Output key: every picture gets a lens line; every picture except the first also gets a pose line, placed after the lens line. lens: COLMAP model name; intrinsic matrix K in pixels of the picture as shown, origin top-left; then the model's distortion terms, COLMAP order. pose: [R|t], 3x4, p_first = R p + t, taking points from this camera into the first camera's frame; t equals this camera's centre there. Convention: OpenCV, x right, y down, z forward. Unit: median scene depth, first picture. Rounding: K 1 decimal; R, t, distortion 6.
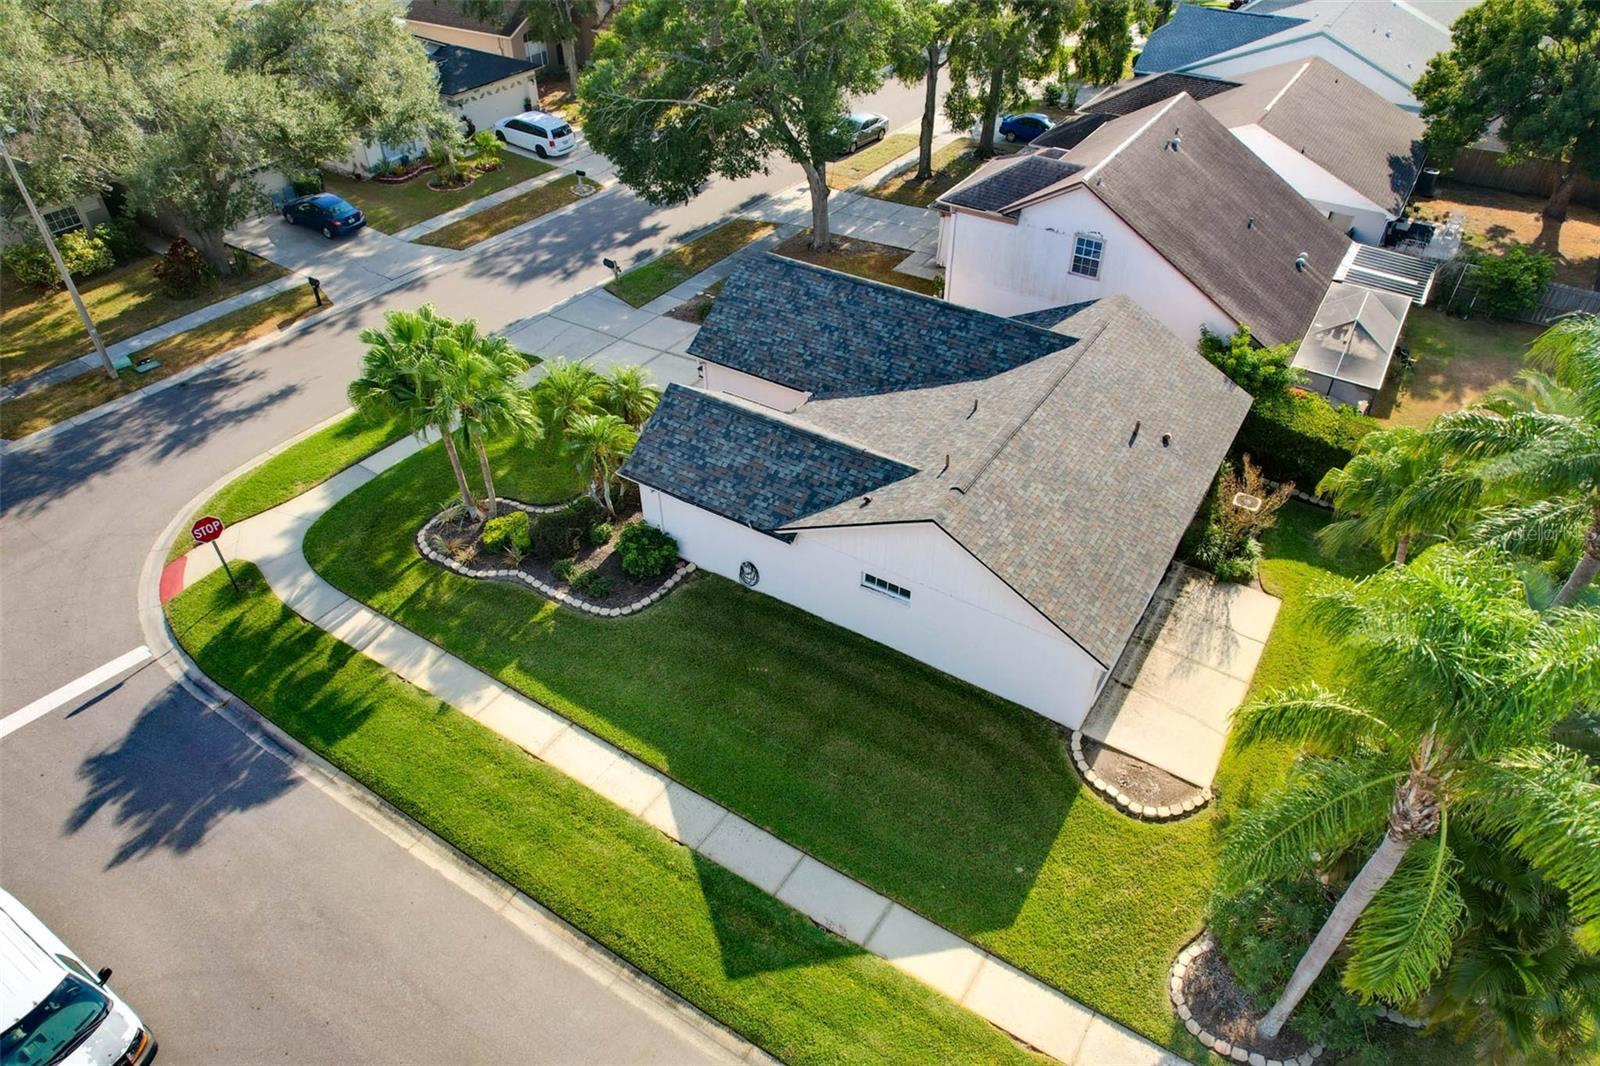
lens RADIAL K [[1017.6, 0, 804.4], [0, 1017.6, 538.2], [0, 0, 1]] dist [-0.069077, 0.056008]
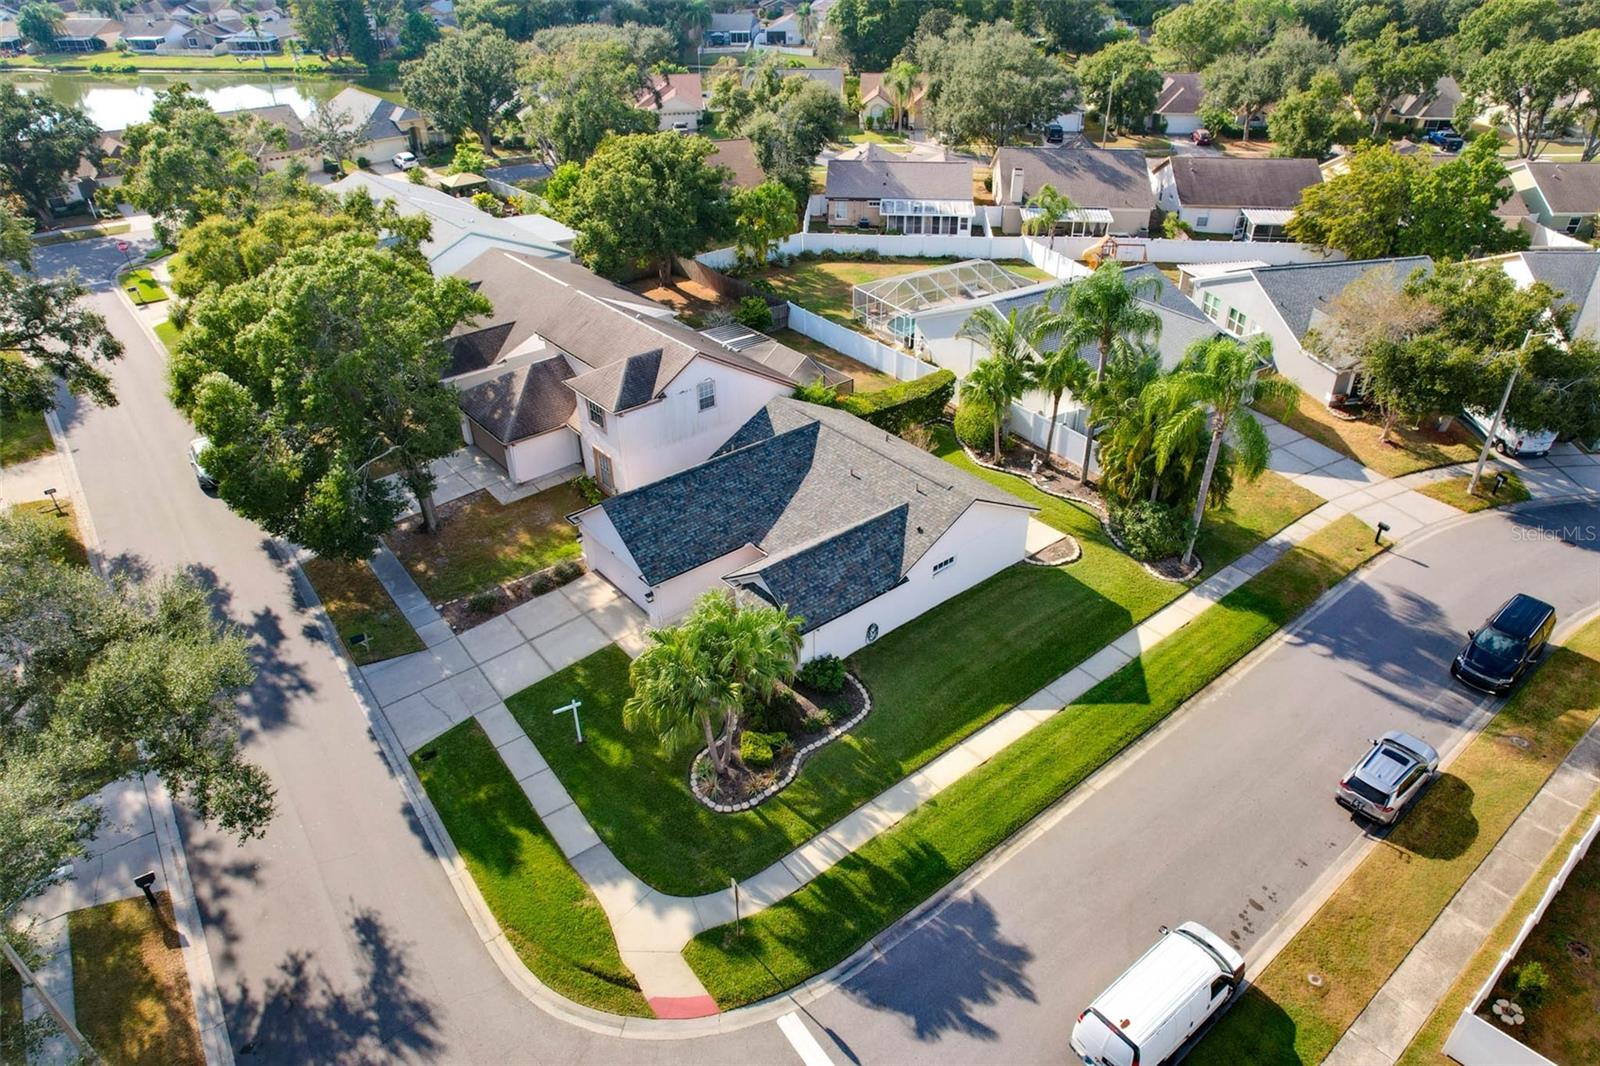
lens RADIAL K [[1017.6, 0, 805.4], [0, 1017.6, 547.6], [0, 0, 1]] dist [-0.069077, 0.056008]
pose [[0.310269, -0.521412, 0.794898, -1.164420], [0.613149, 0.748757, 0.251818, -0.476768], [-0.726486, 0.409259, 0.552019, 0.197747]]
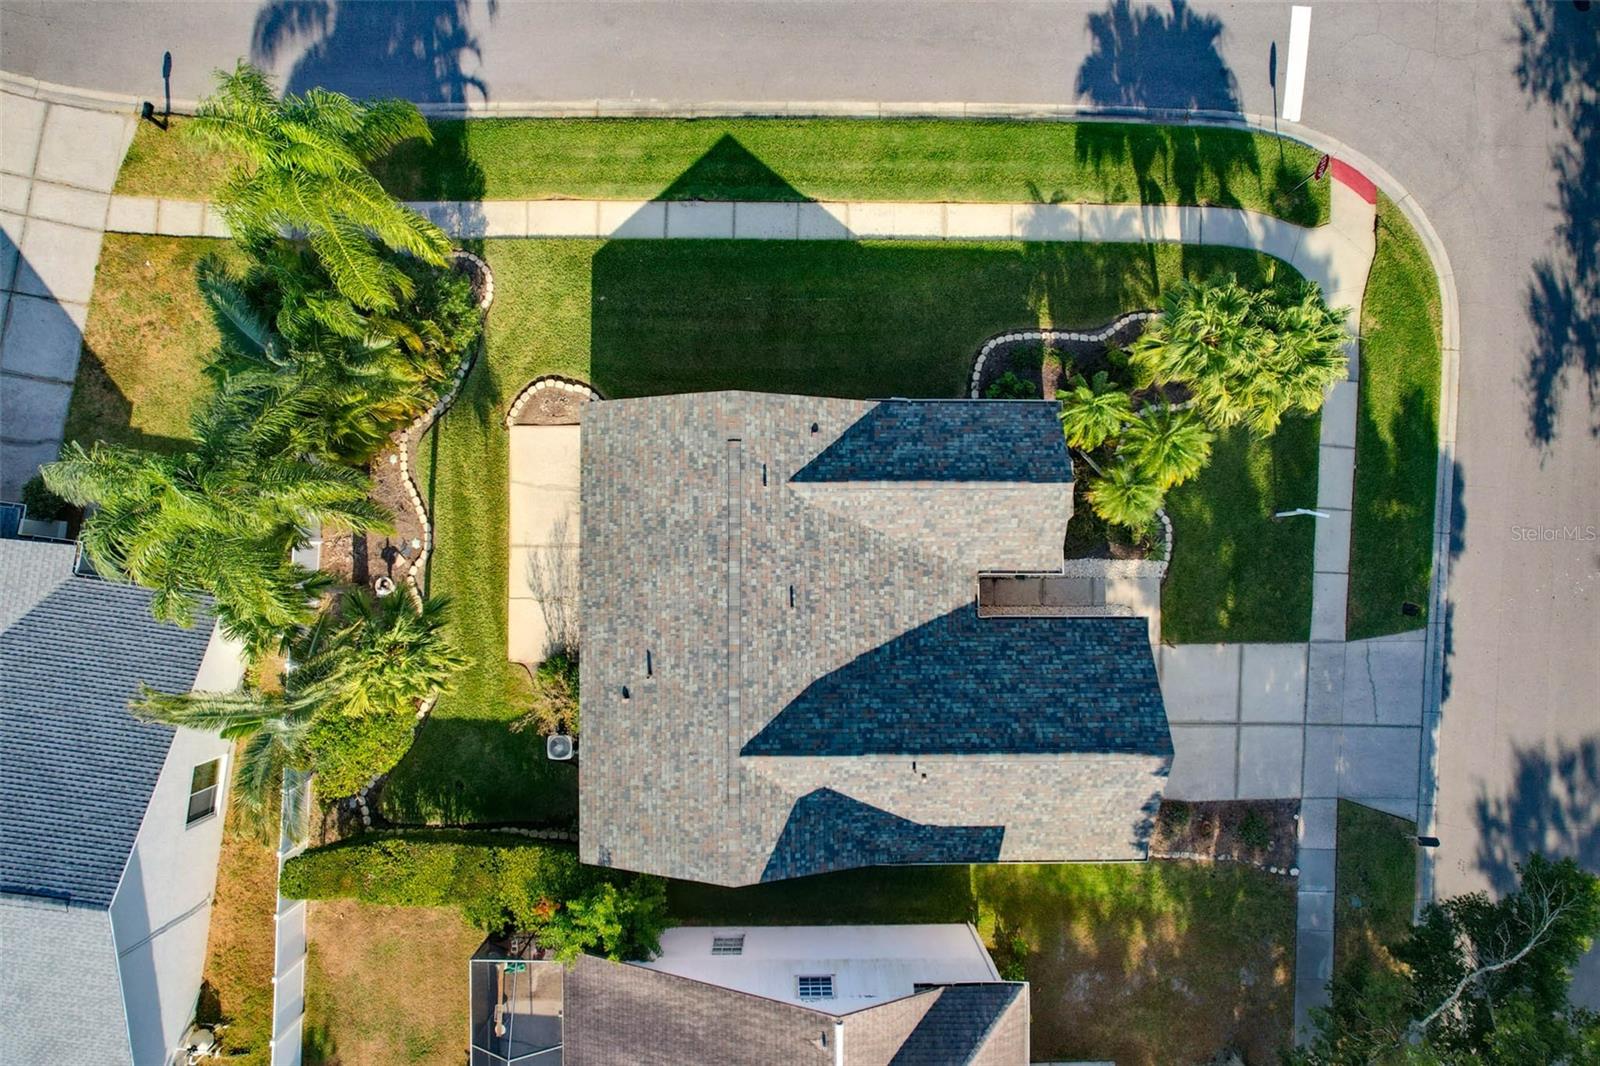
lens RADIAL K [[1017.6, 0, 806.4], [0, 1017.6, 535.1], [0, 0, 1]] dist [-0.069077, 0.056008]
pose [[-0.843879, 0.536155, -0.020139, 0.133458], [-0.352669, -0.526011, 0.773910, -0.845224], [0.404343, 0.660189, 0.632975, 0.307701]]
